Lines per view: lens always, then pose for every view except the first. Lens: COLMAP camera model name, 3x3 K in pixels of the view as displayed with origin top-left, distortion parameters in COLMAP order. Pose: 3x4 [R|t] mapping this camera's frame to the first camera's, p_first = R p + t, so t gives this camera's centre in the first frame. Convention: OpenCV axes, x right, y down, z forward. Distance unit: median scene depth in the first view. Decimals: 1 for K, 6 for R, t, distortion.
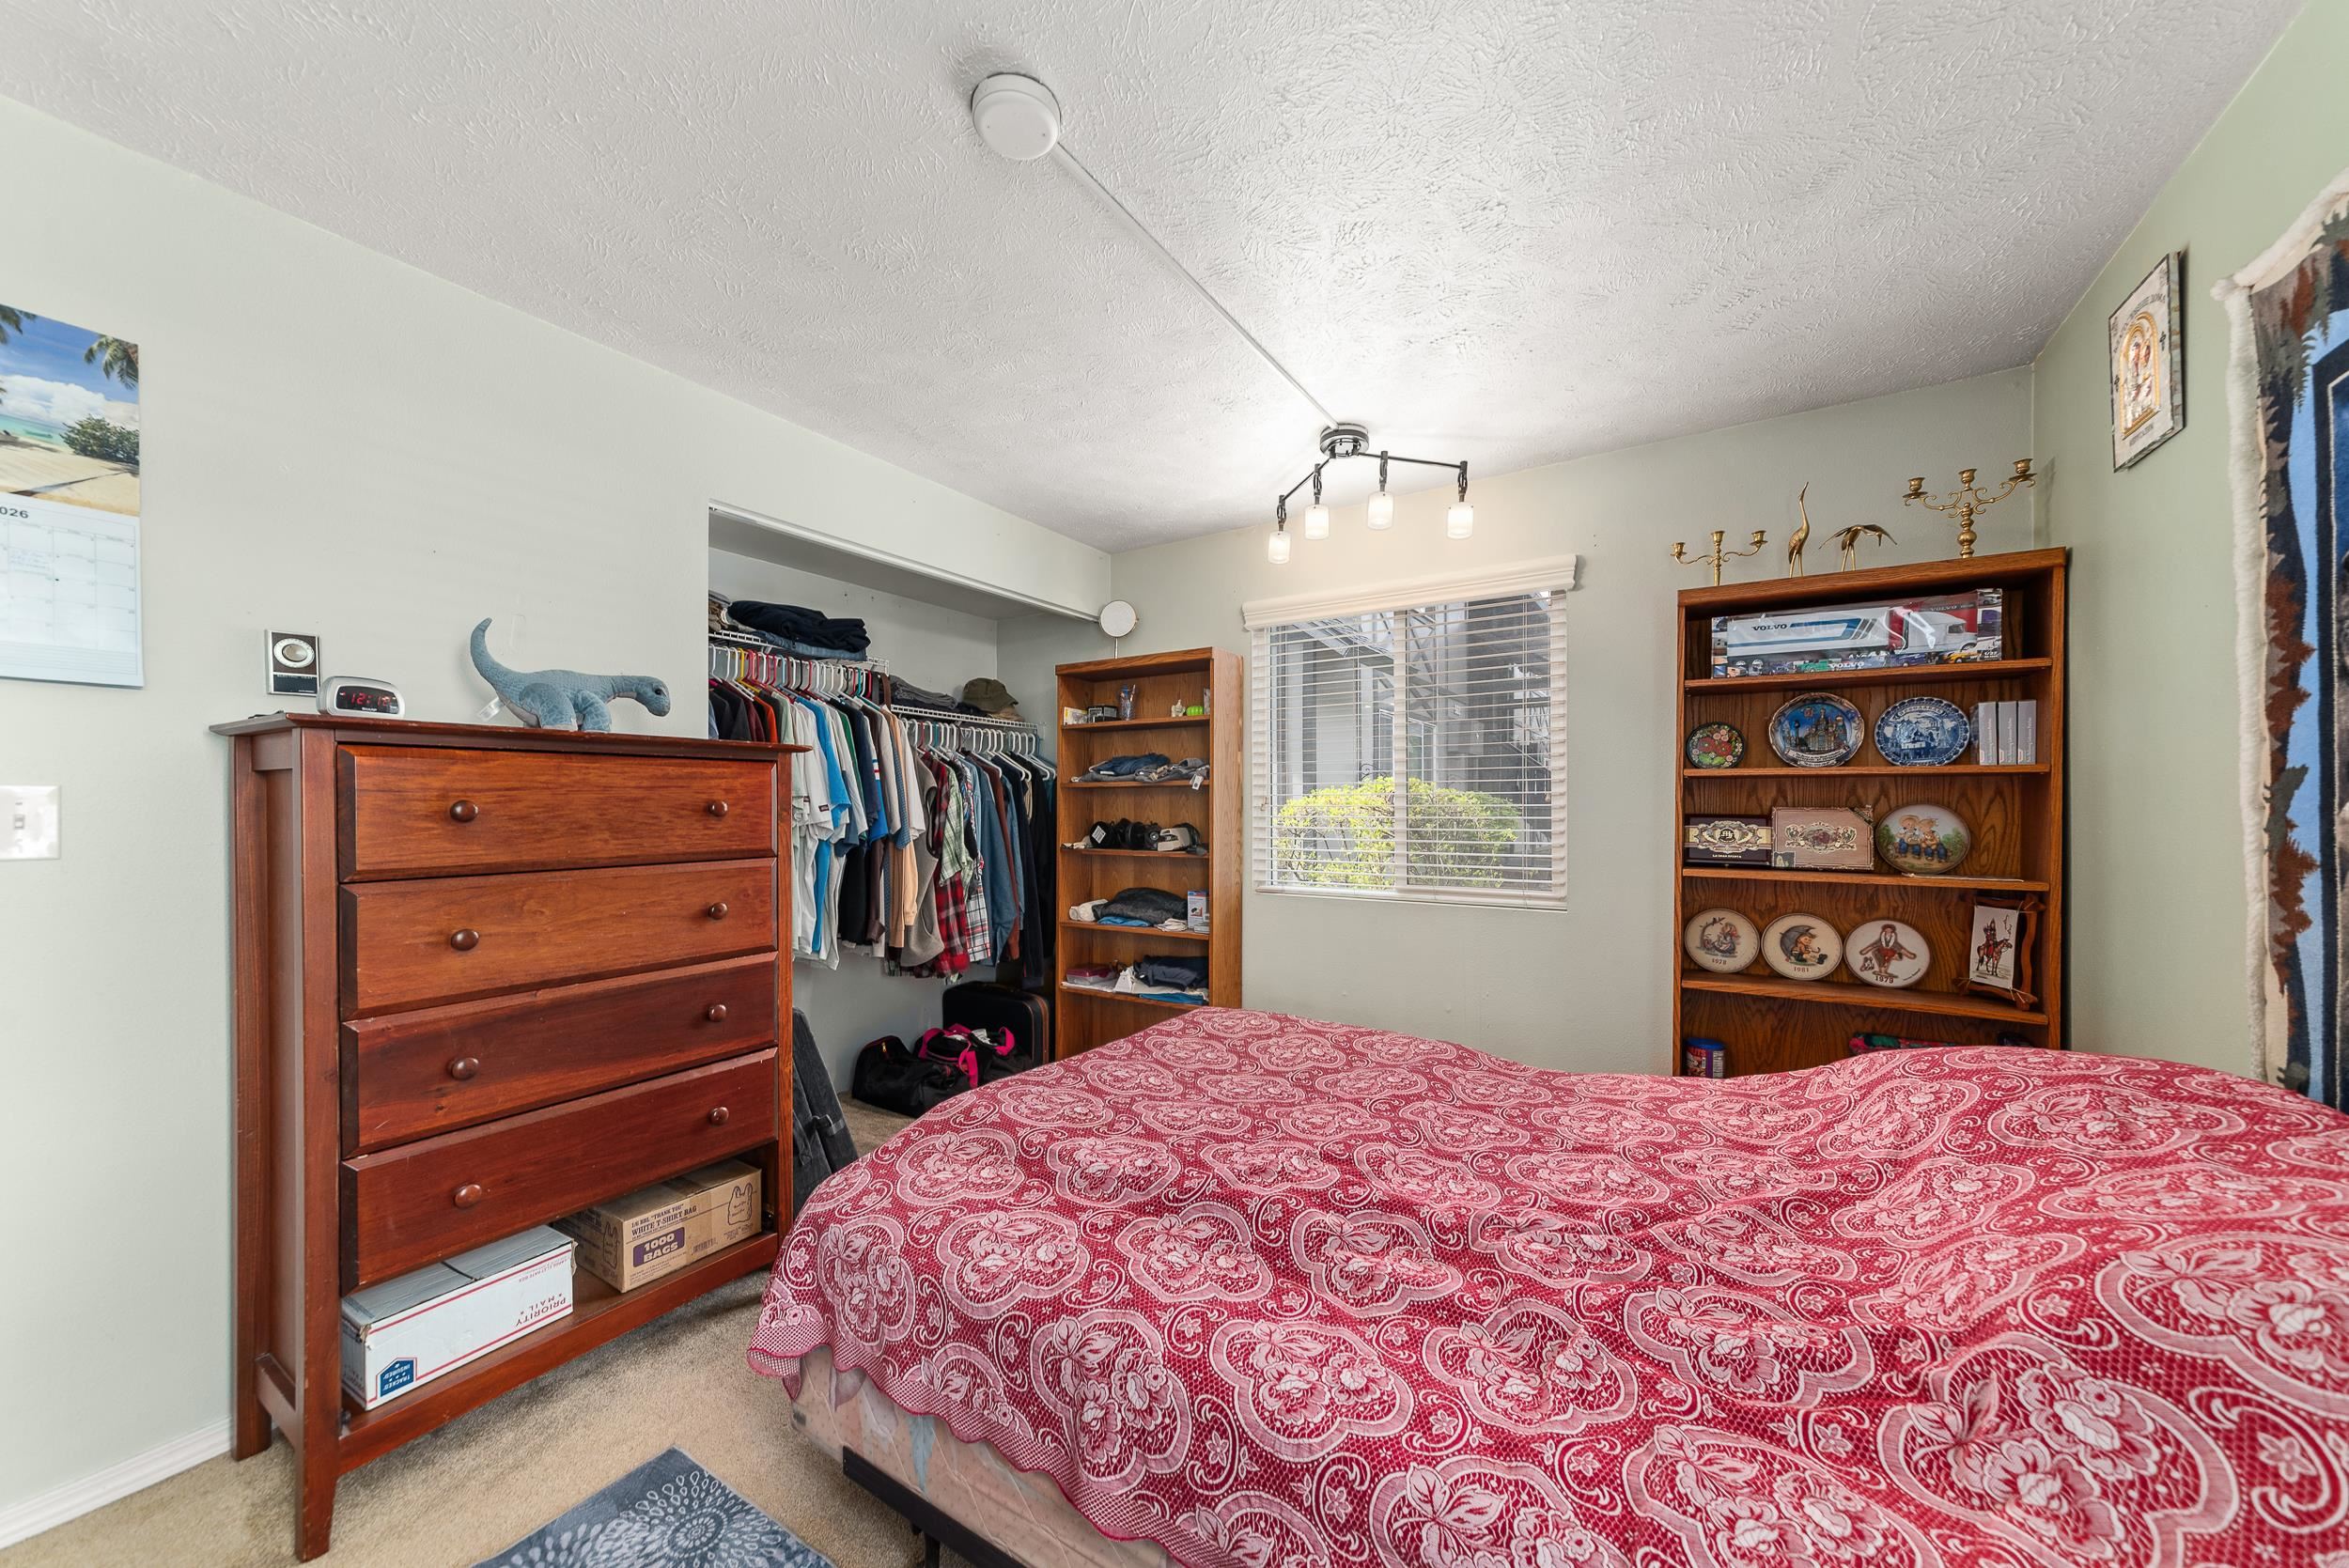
lens RADIAL K [[836.1, 0, 1169.5], [0, 836.1, 821.4], [0, 0, 1]] dist [-0.001429, -0.000155]
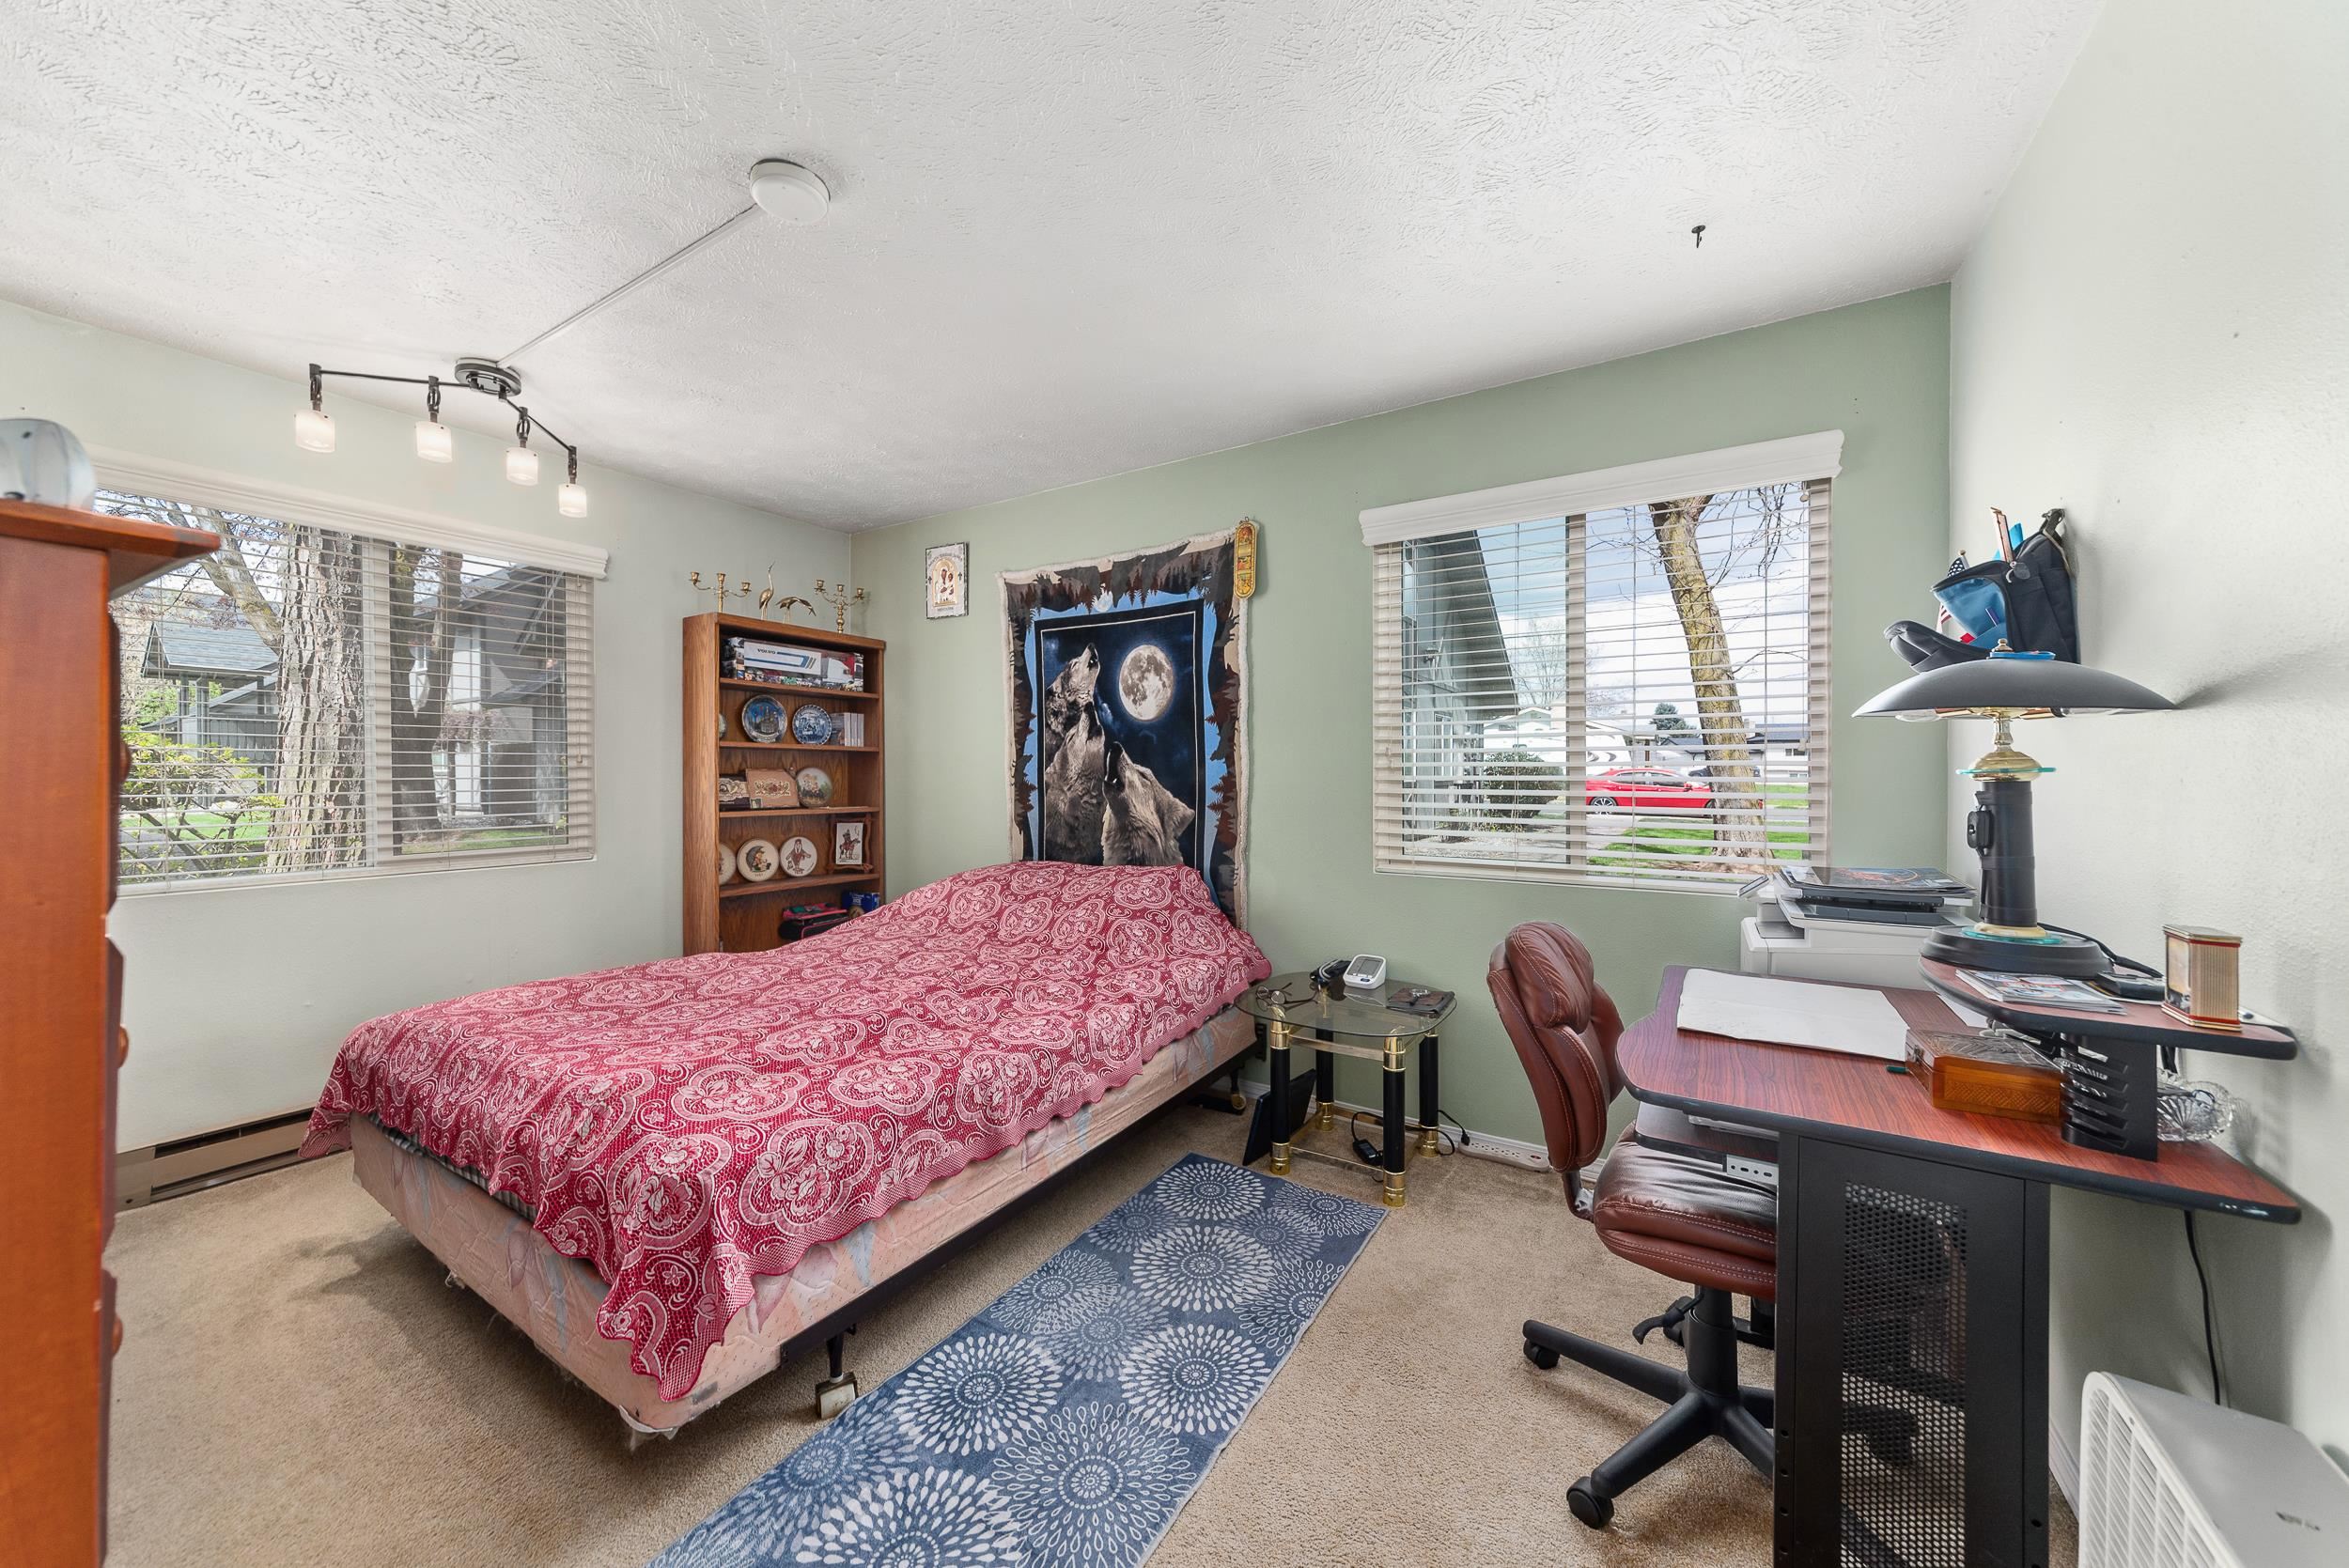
lens RADIAL K [[828.6, 0, 1176.5], [0, 828.6, 793.1], [0, 0, 1]] dist [-0.002077, -0.000219]
pose [[-0.011262, -0.024415, 0.999638, -0.825957], [0.016006, 0.999569, 0.024594, 0.002646], [-0.999808, 0.016278, -0.010866, 0.270874]]
